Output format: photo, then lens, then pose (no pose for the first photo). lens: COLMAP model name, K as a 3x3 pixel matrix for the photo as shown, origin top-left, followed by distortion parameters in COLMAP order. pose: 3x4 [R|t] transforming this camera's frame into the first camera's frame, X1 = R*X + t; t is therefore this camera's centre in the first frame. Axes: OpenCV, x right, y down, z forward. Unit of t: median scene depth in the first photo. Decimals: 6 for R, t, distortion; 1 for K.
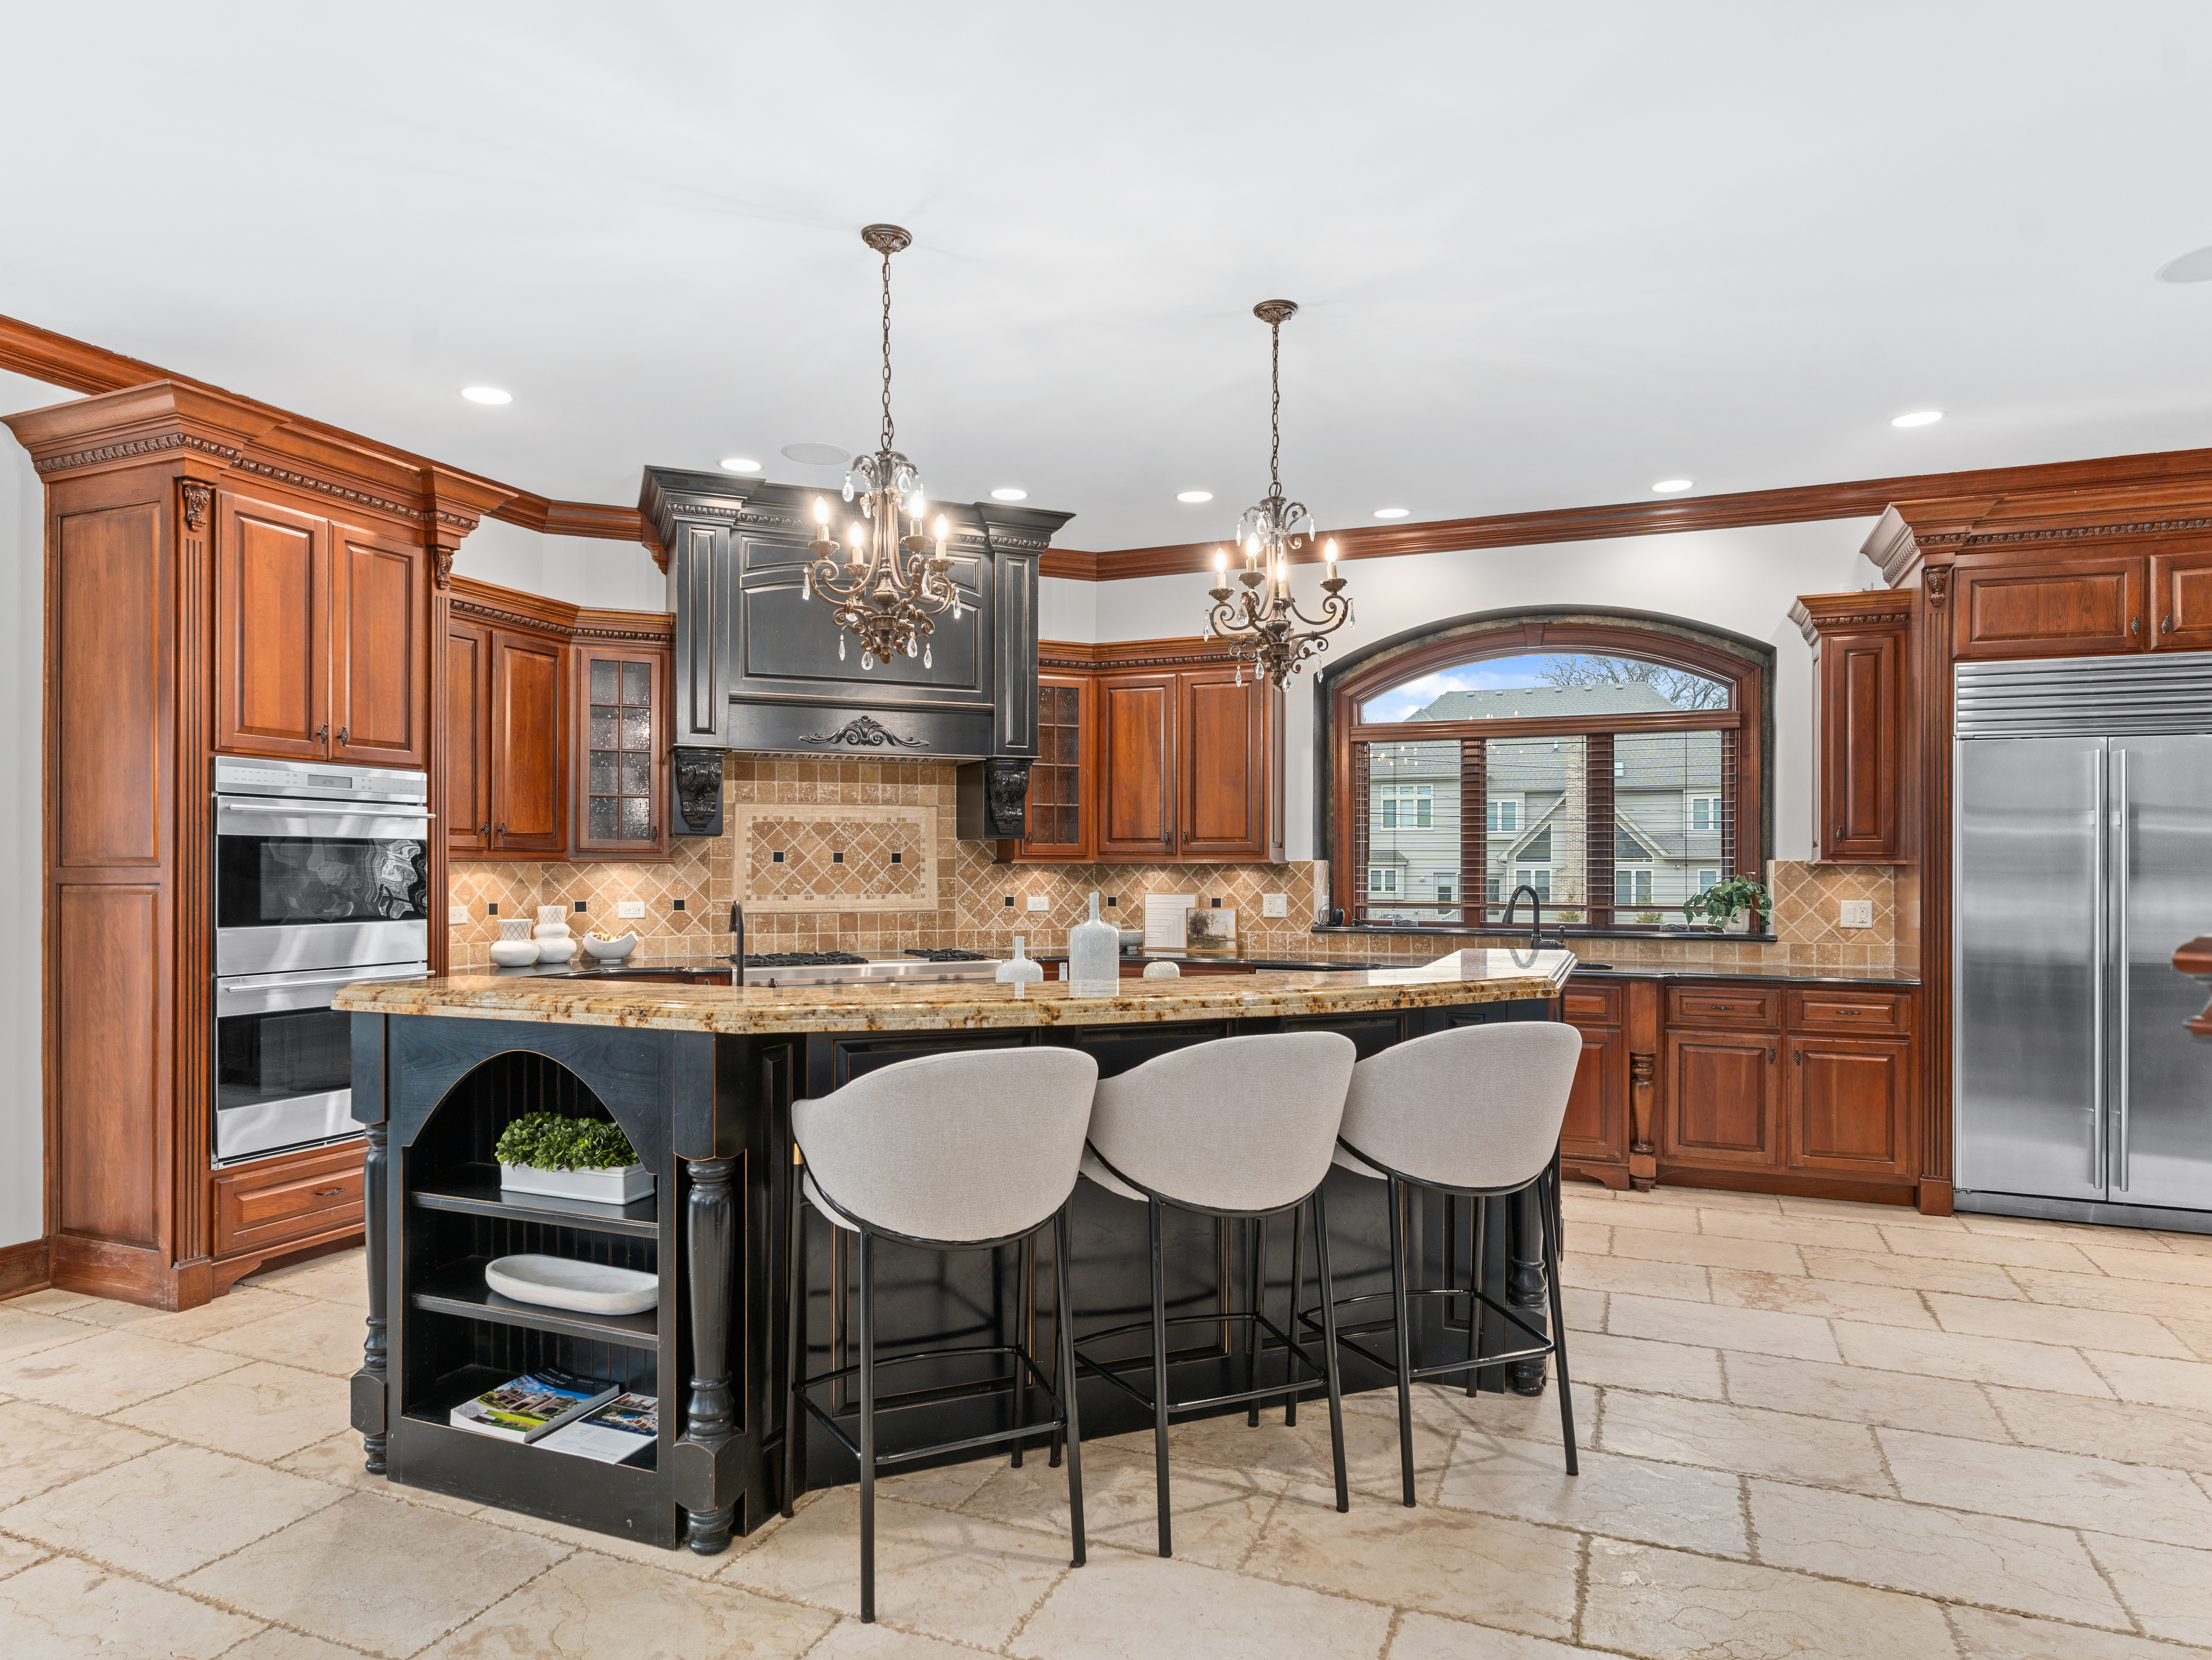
lens RADIAL K [[1298.7, 0, 1100.3], [0, 1298.7, 866.9], [0, 0, 1]] dist [0.006340, -0.000414]
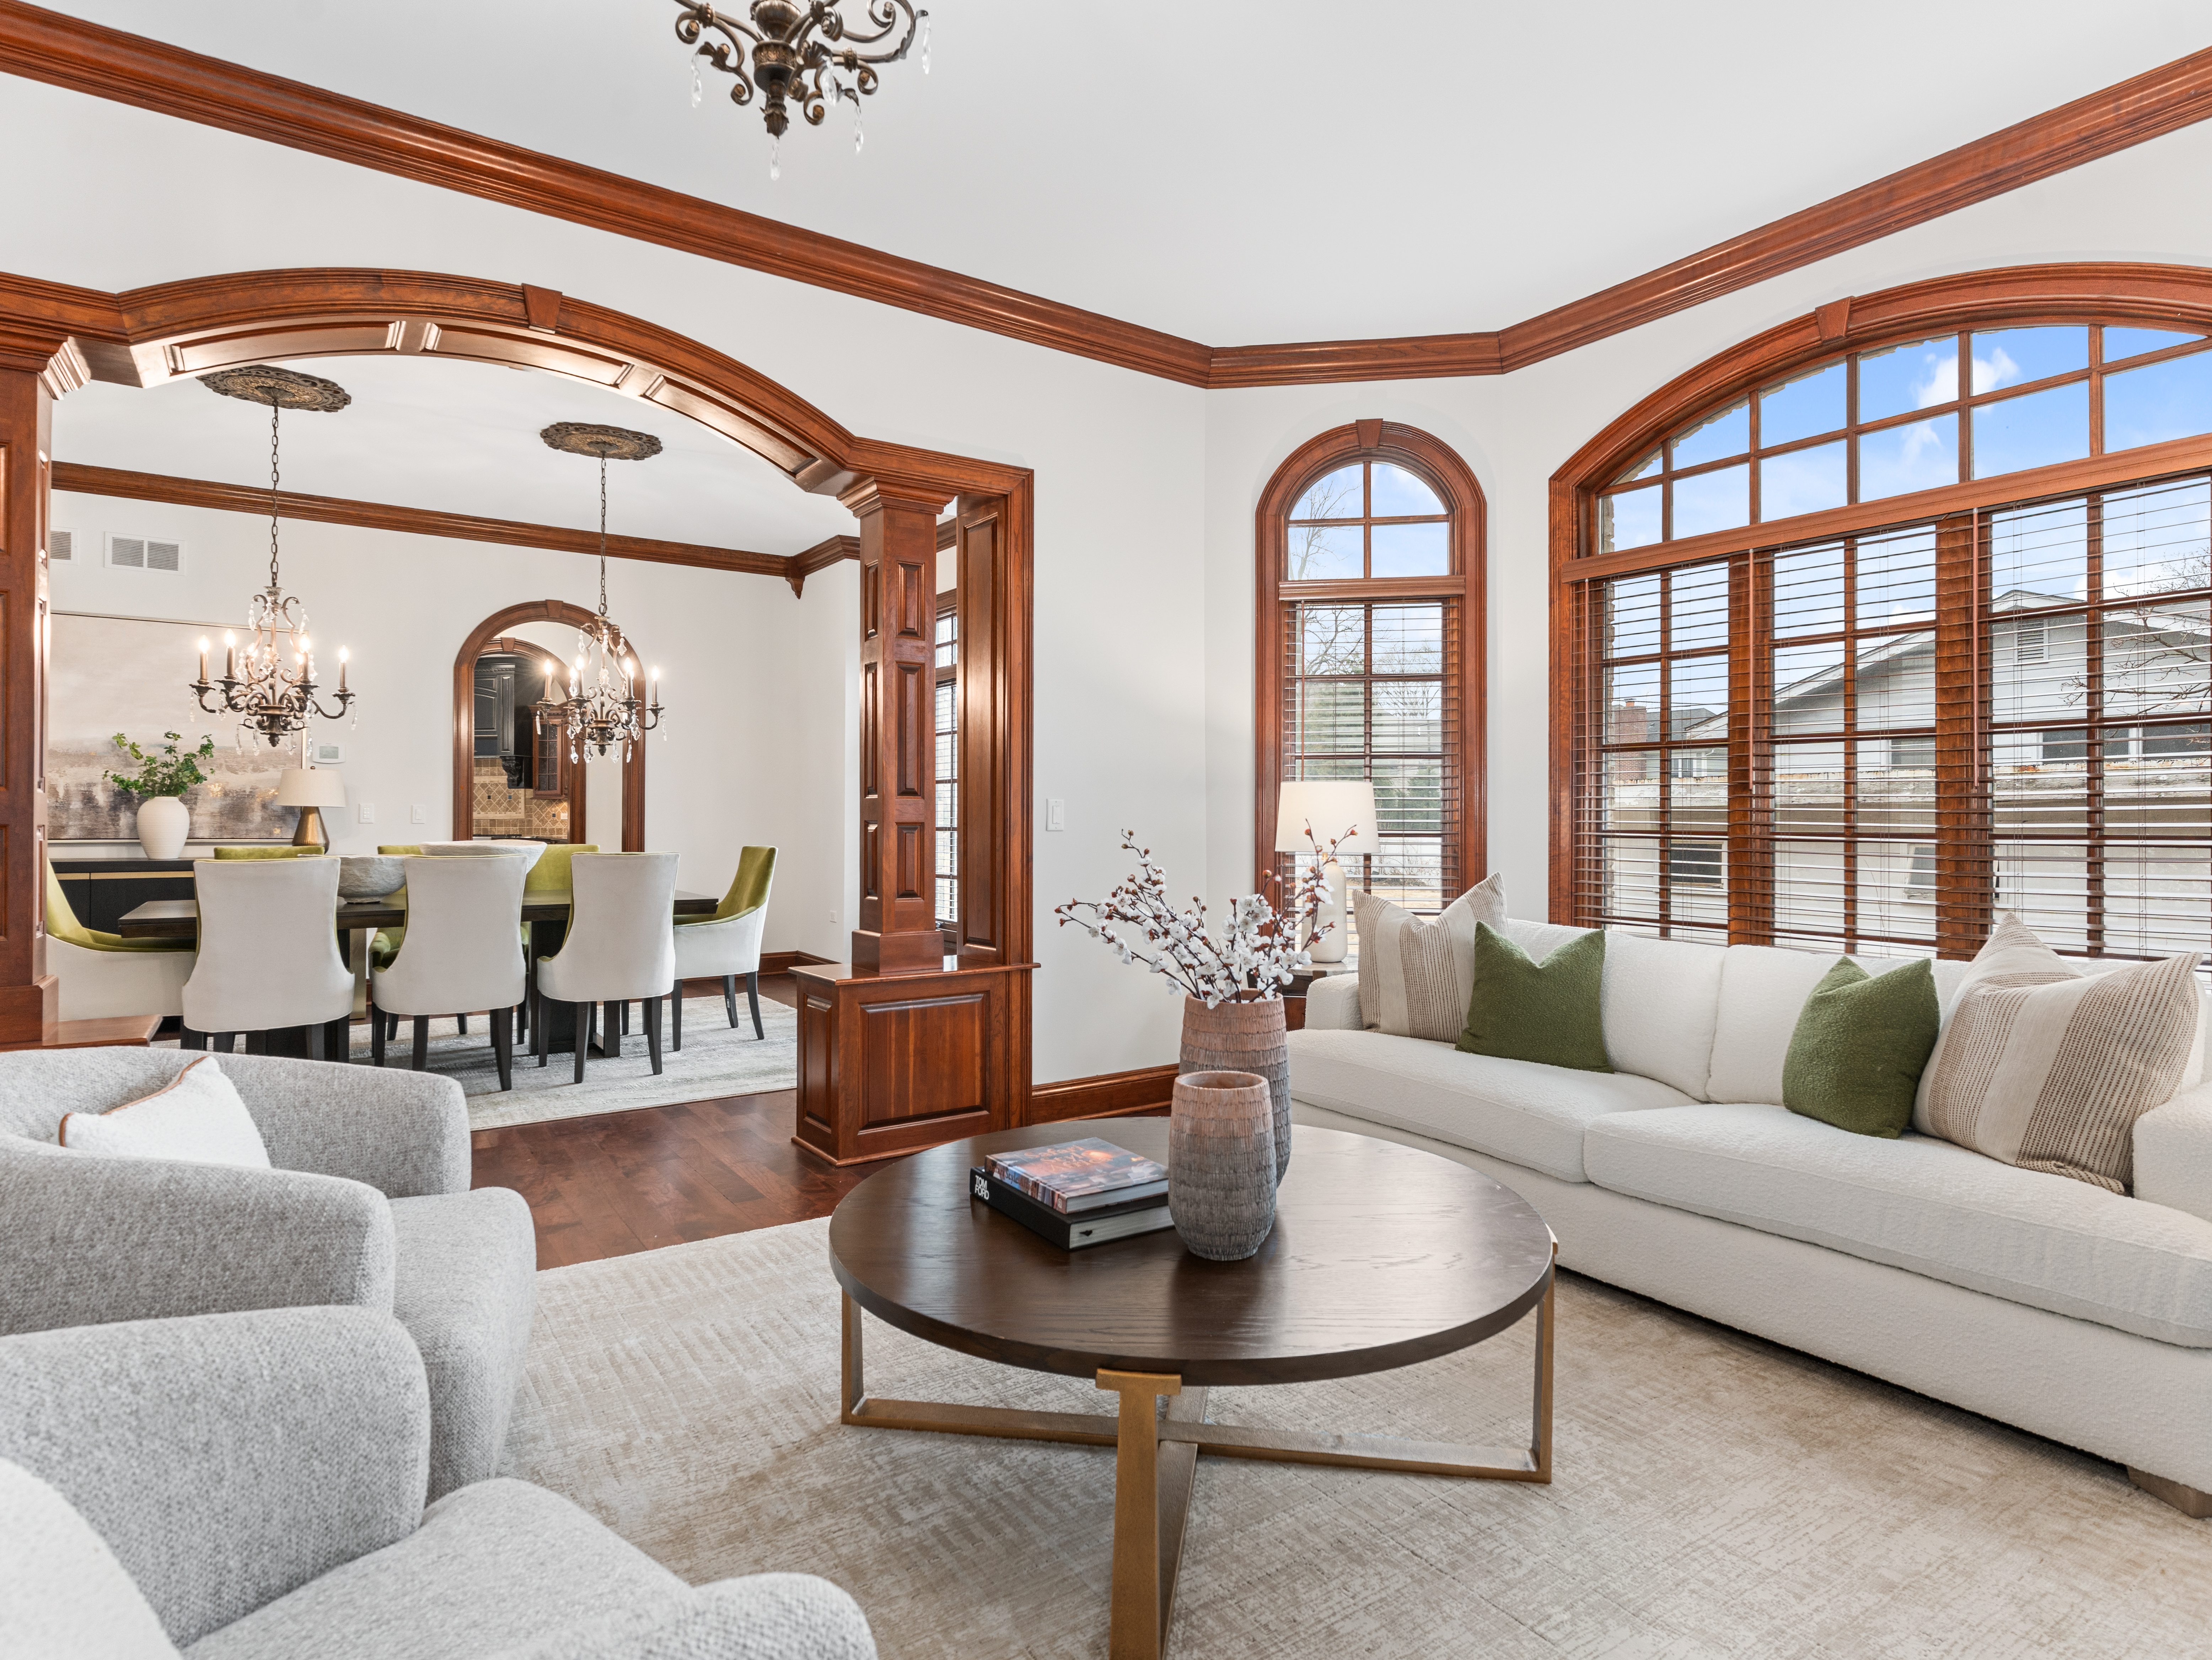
lens RADIAL K [[1180.3, 0, 1103.6], [0, 1180.3, 819.9], [0, 0, 1]] dist [-0.001177, 0.002354]
pose [[0.839128, -0.000806, -0.543933, 2.315987], [0.001407, 0.999999, 0.000689, 0.041975], [0.543932, -0.001343, 0.839128, -0.296553]]
